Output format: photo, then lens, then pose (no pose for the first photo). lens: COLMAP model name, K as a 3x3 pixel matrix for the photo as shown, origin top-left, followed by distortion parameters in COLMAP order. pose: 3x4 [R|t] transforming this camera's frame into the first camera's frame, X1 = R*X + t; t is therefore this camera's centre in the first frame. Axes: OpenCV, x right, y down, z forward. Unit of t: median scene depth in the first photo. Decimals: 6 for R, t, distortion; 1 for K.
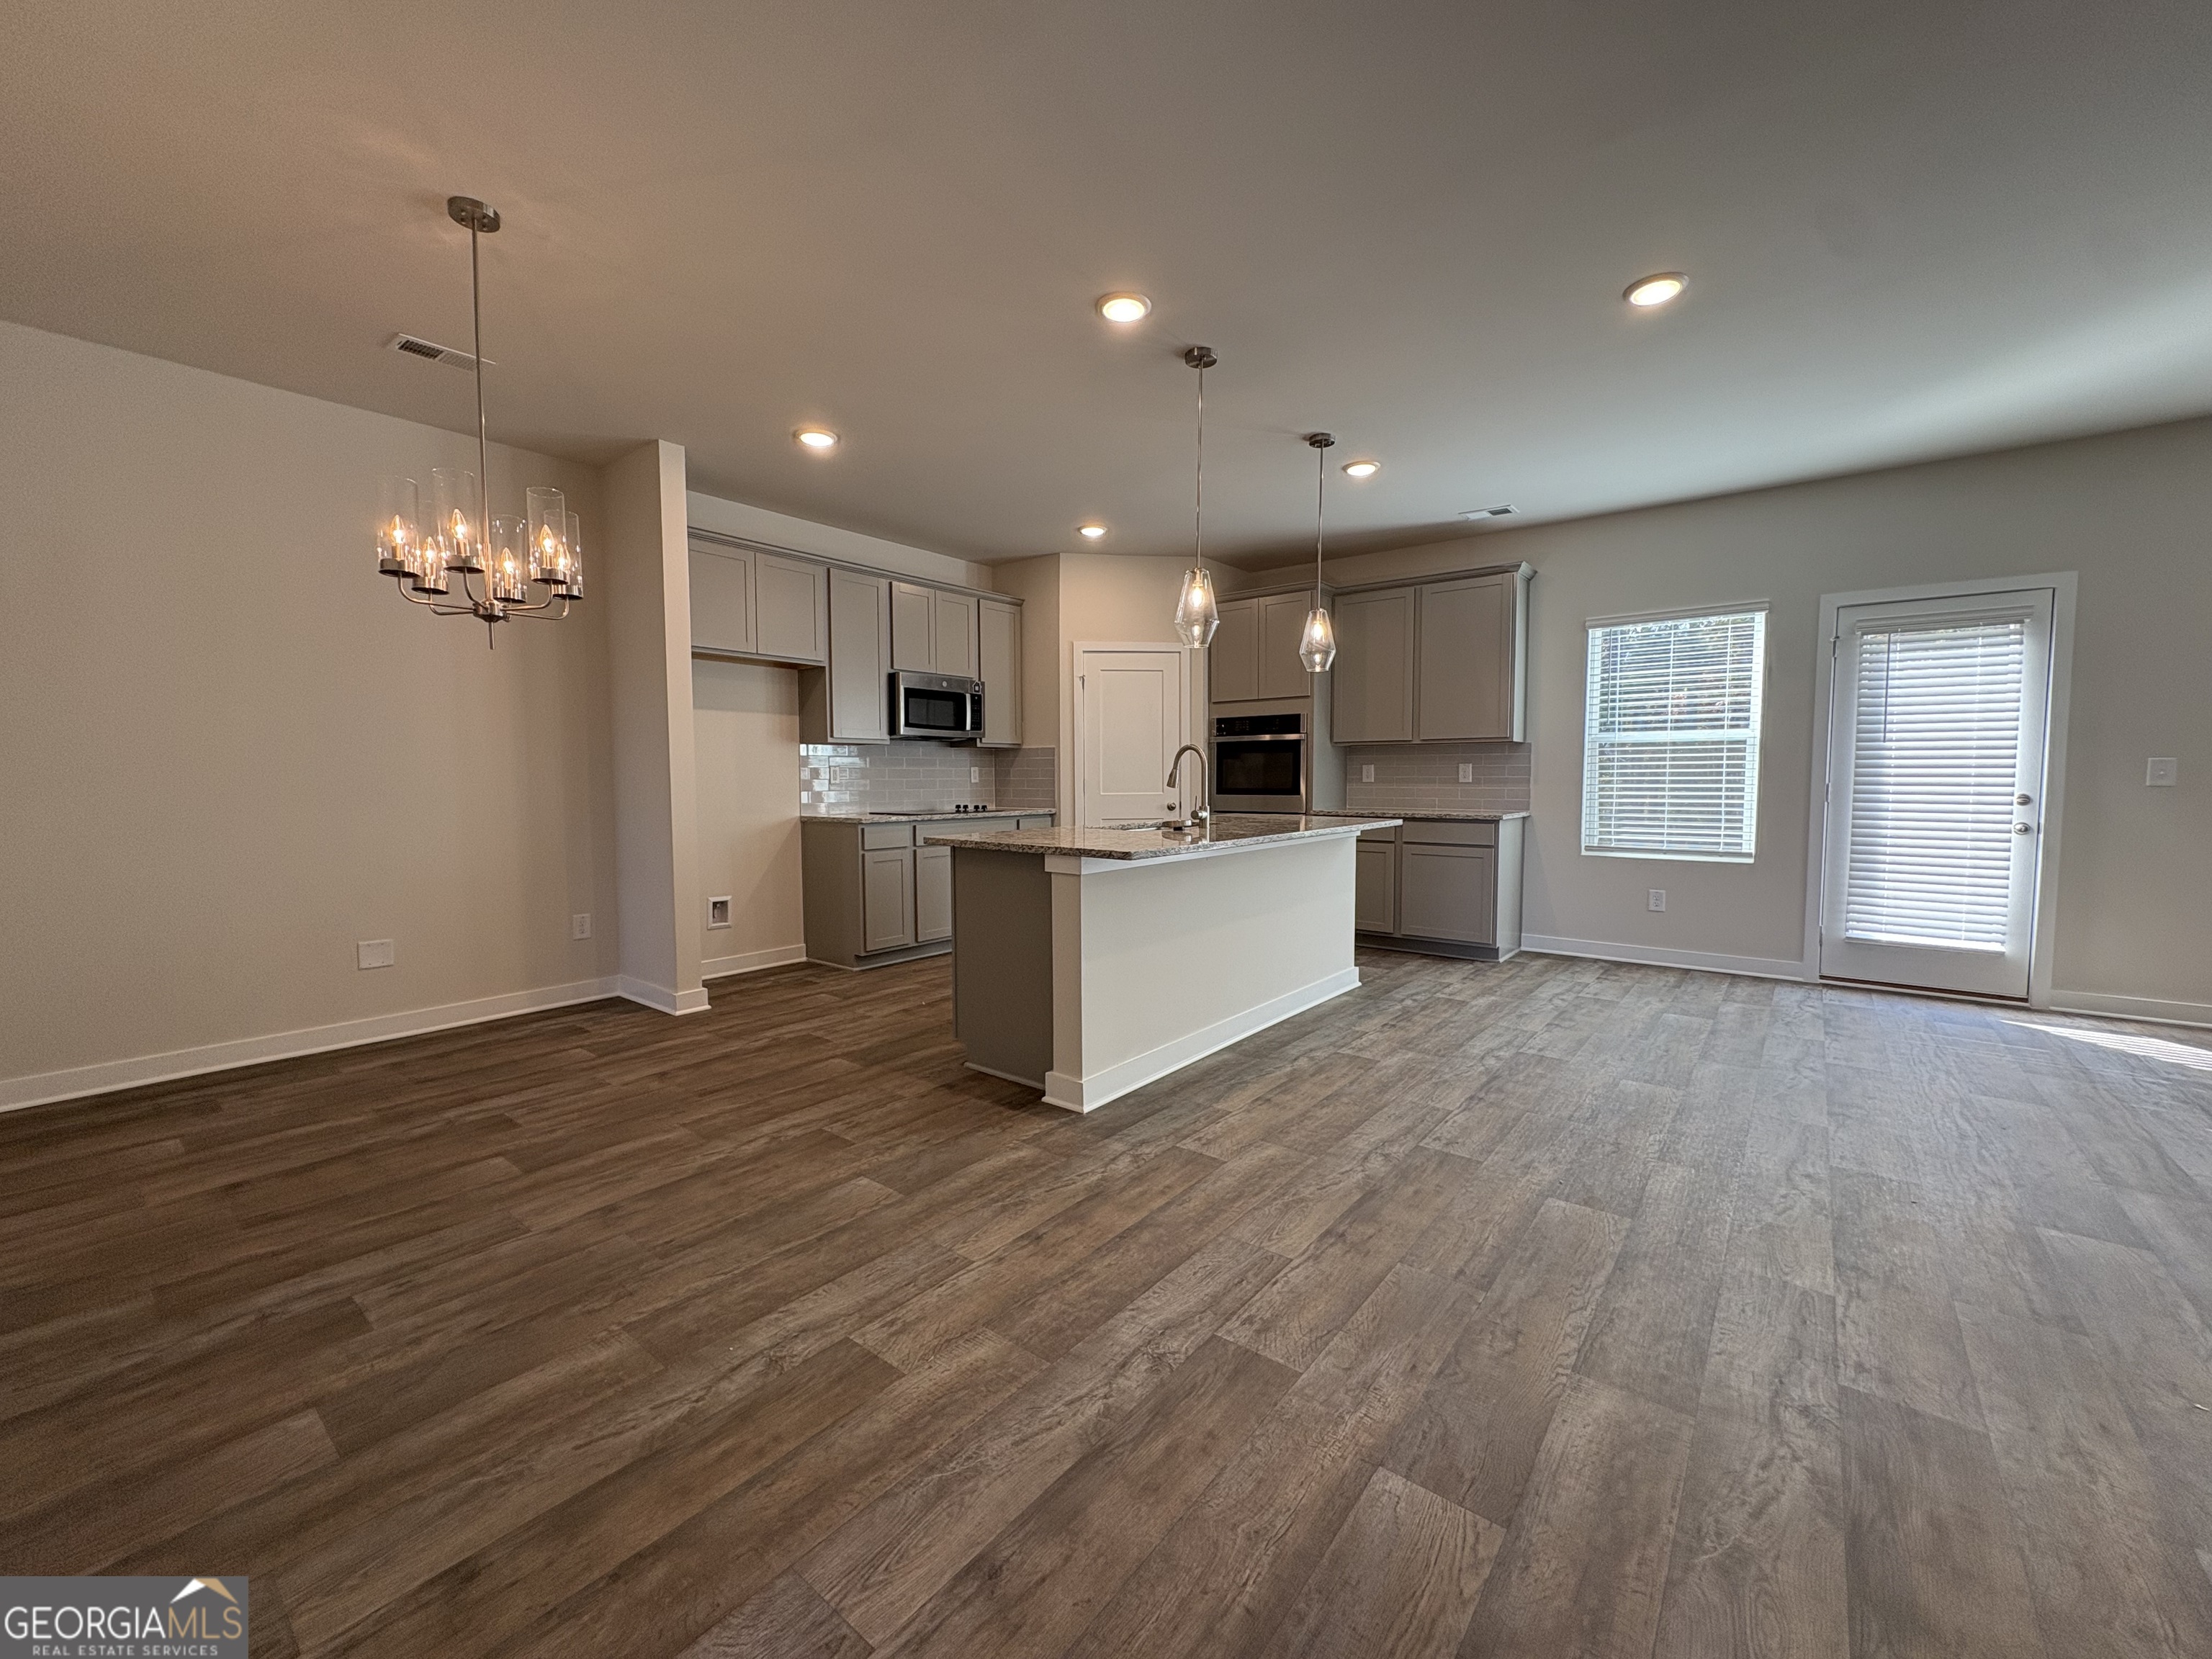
lens RADIAL K [[886.2, 0, 1105.9], [0, 886.2, 826.4], [0, 0, 1]] dist [-0.000848, -0.000017]
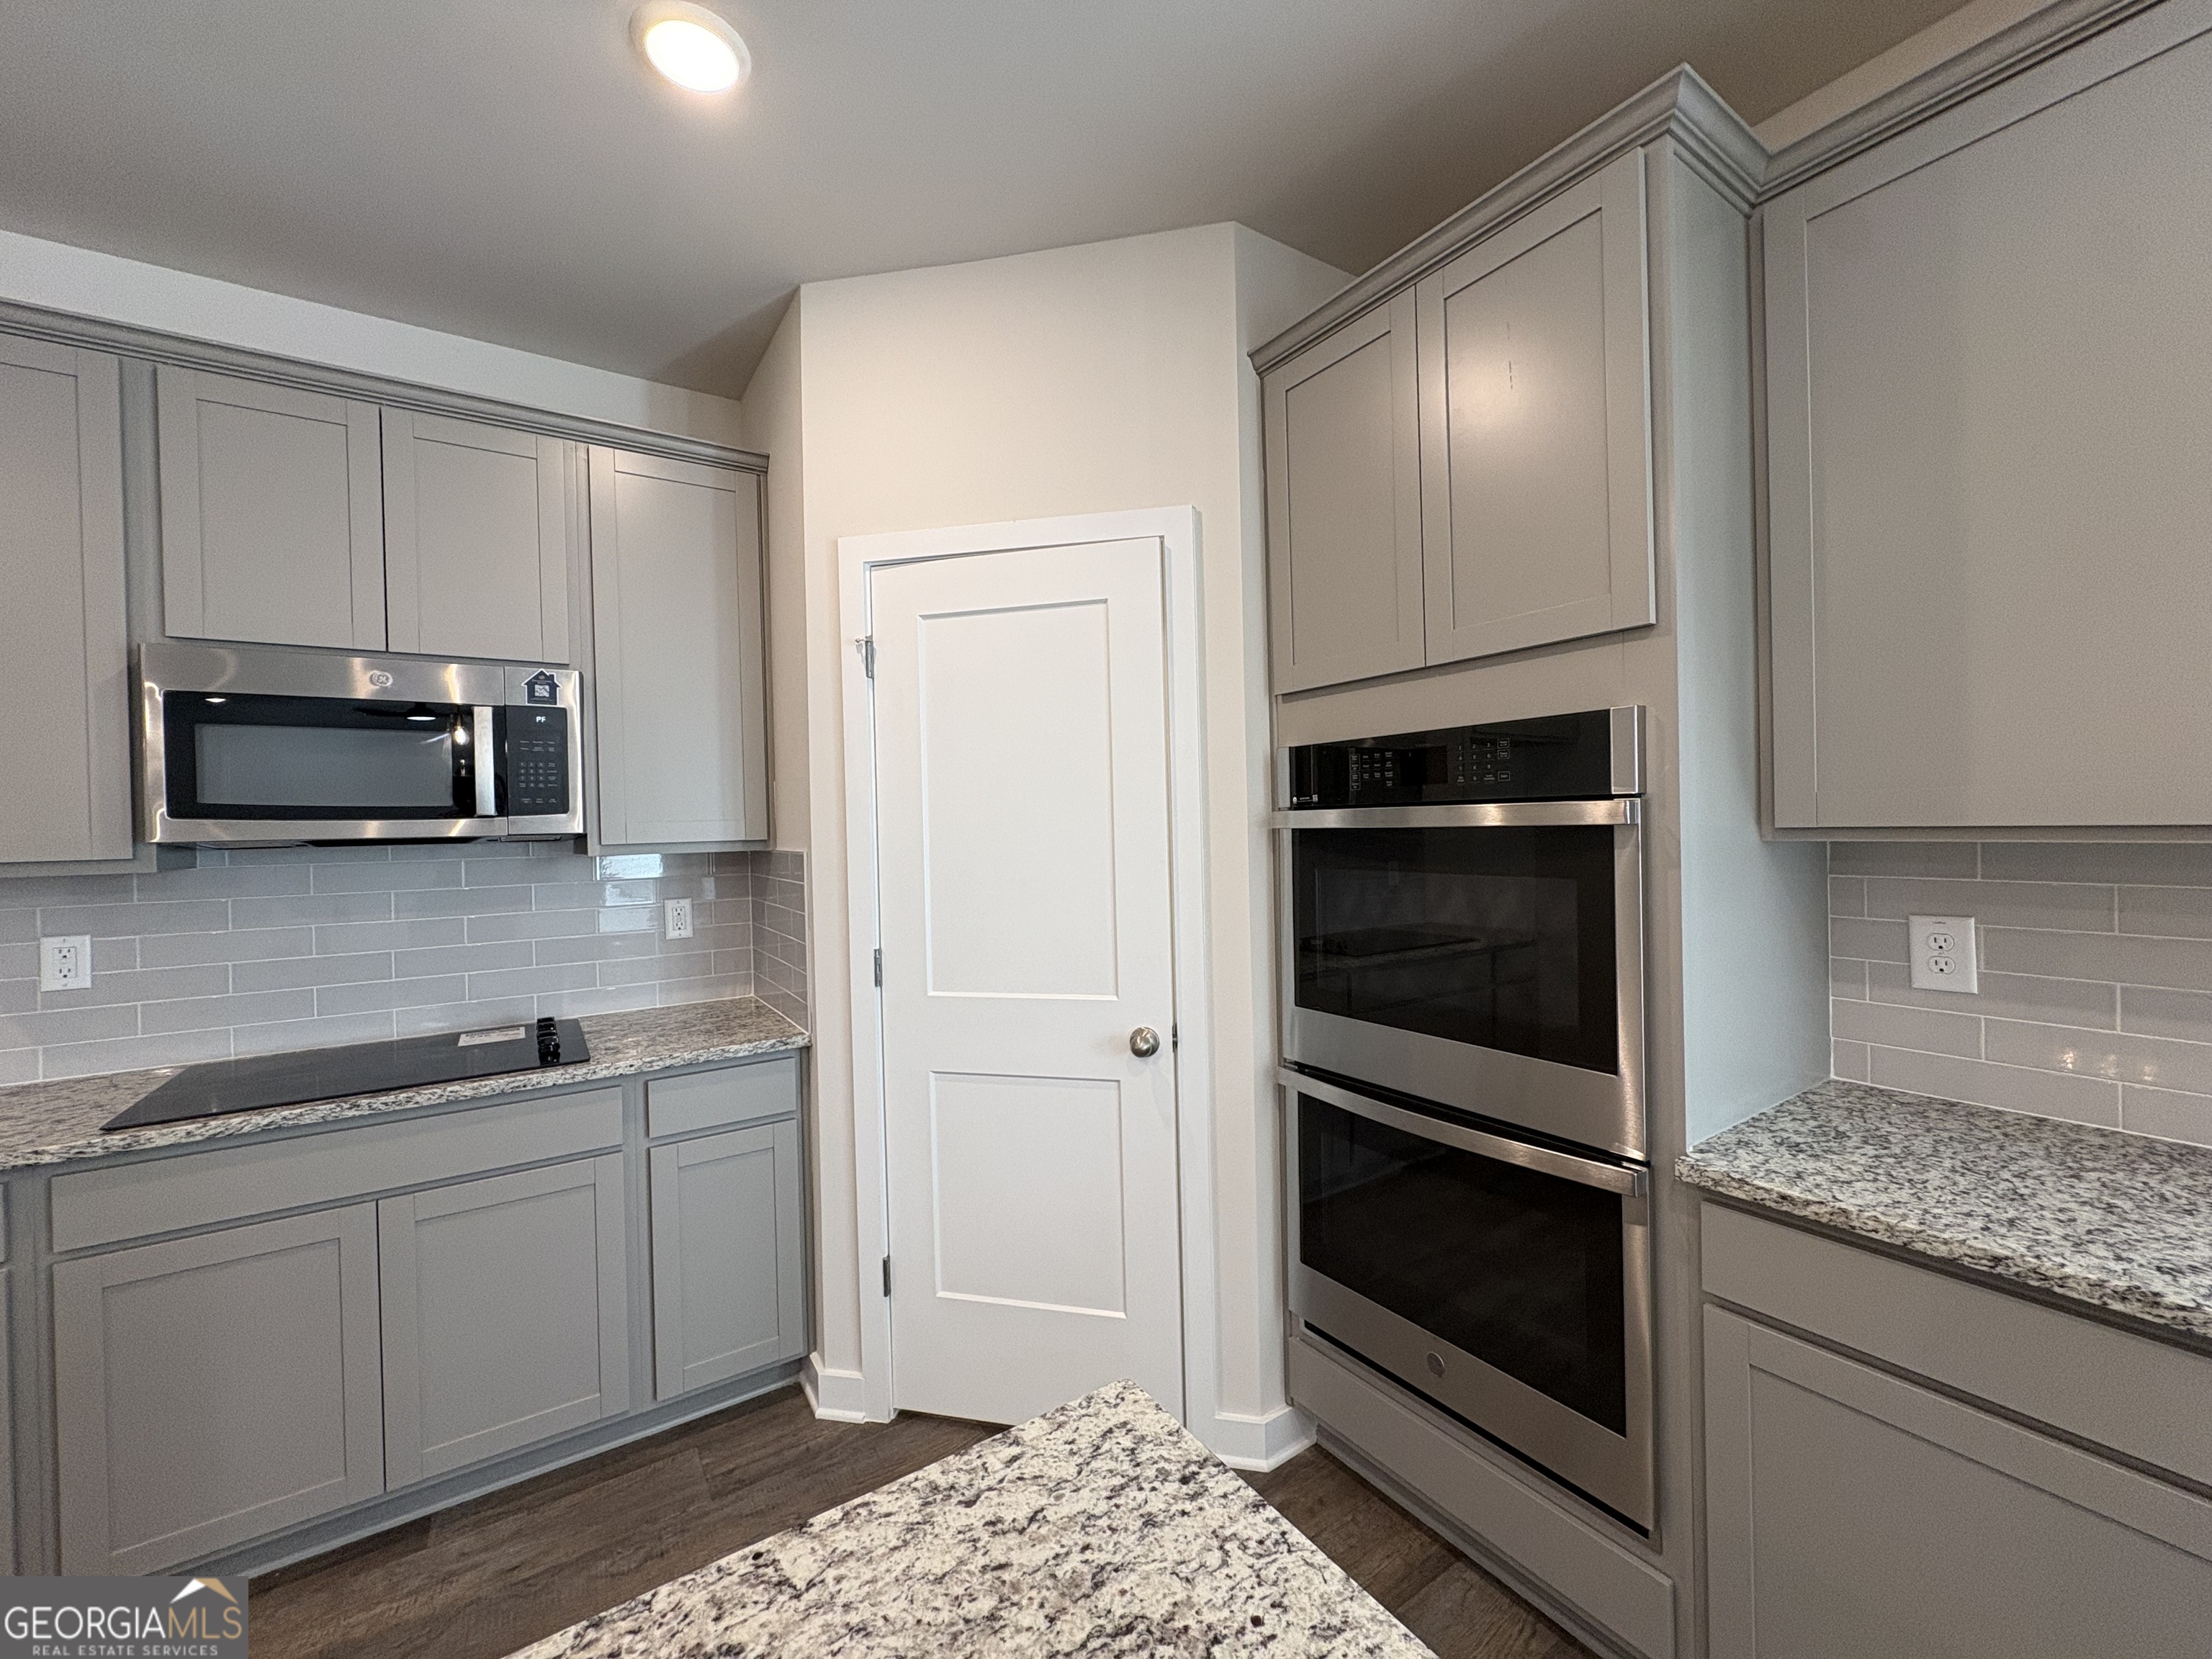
lens RADIAL K [[886.2, 0, 1105.9], [0, 886.2, 826.4], [0, 0, 1]] dist [-0.000848, -0.000017]
pose [[0.952236, -0.017442, -0.304863, 0.242722], [0.000025, 0.998372, -0.057040, -0.123146], [0.305362, 0.054308, 0.950686, 1.091674]]
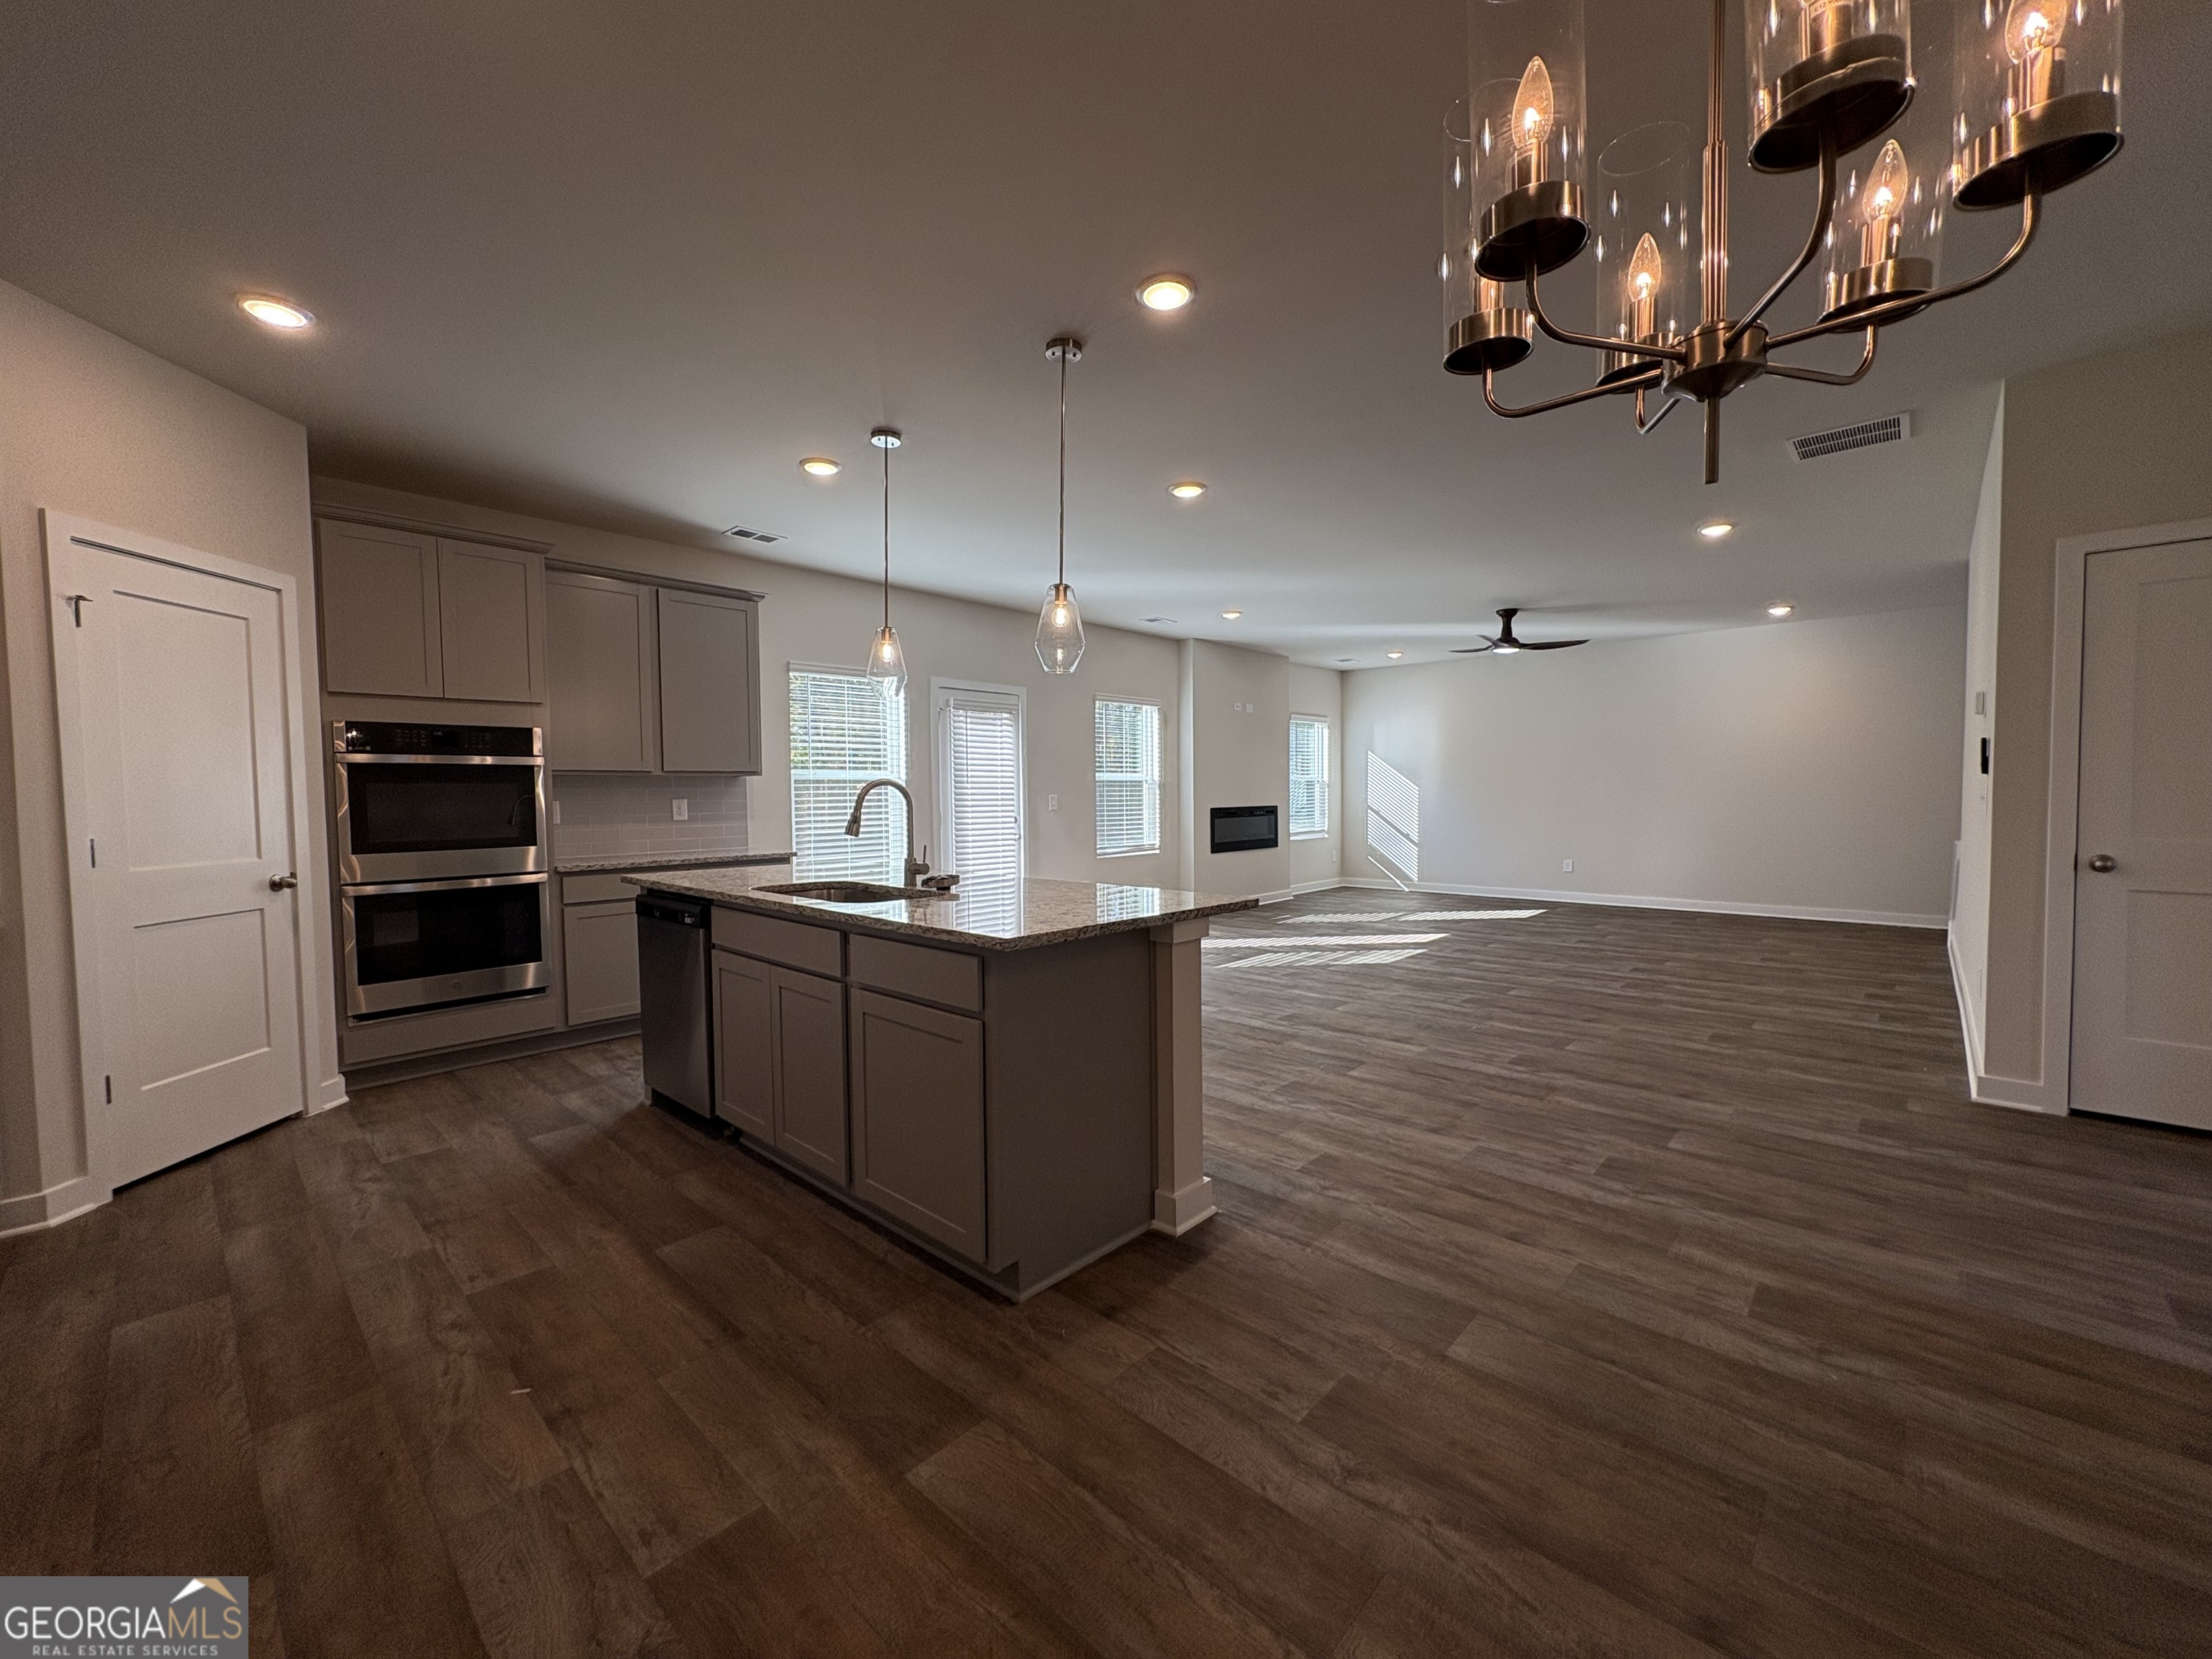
lens RADIAL K [[886.2, 0, 1105.9], [0, 886.2, 826.4], [0, 0, 1]] dist [-0.000848, -0.000017]
pose [[0.068085, -0.035745, 0.997039, -0.636011], [0.068443, 0.997171, 0.031076, -0.059971], [-0.995329, 0.066125, 0.070339, 0.742706]]
